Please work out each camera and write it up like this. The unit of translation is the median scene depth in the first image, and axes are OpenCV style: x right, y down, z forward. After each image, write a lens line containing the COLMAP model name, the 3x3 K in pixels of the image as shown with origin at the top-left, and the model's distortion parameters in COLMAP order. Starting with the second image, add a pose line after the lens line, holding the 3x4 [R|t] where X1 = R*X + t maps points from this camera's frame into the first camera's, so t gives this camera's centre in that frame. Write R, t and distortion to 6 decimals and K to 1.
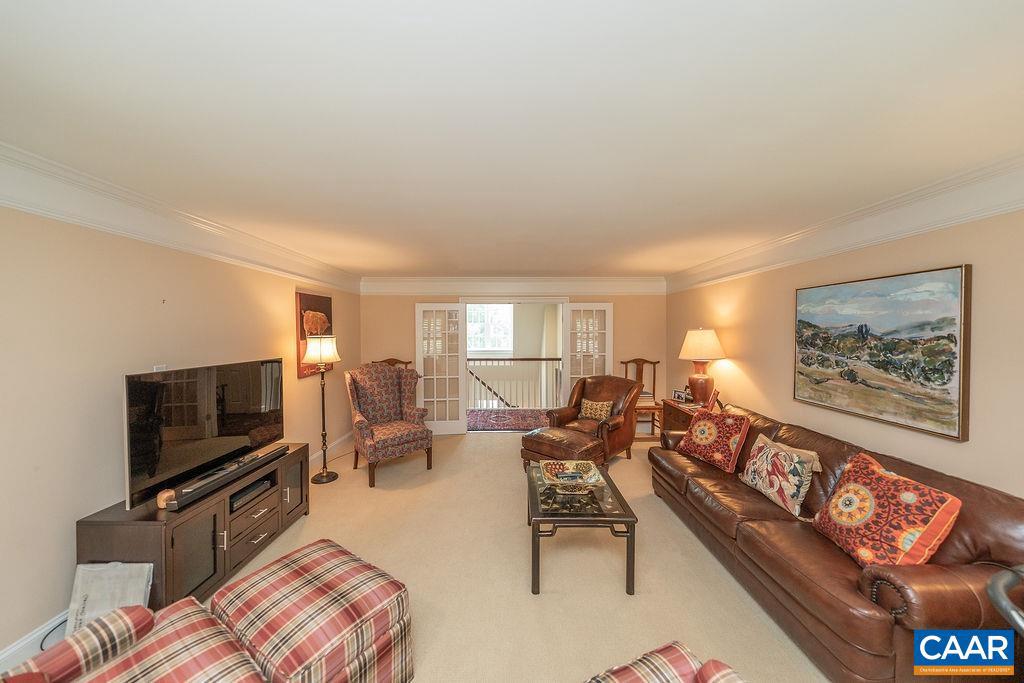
lens RADIAL K [[348.4, 0, 510.1], [0, 348.4, 338.8], [0, 0, 1]] dist [-0.003005, -0.000189]
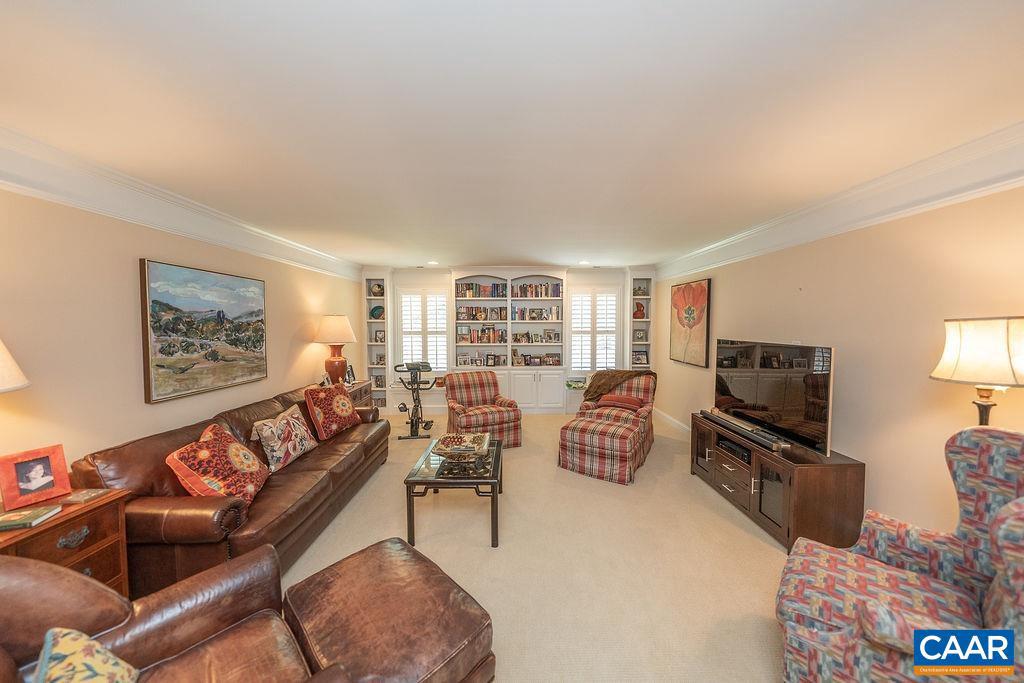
lens RADIAL K [[348.4, 0, 511.4], [0, 348.4, 338.2], [0, 0, 1]] dist [-0.003005, -0.000189]
pose [[-0.999988, 0.003411, 0.003481, 0.015838], [0.003623, 0.998017, 0.062835, -0.017064], [-0.003259, 0.062847, -0.998018, 2.123295]]
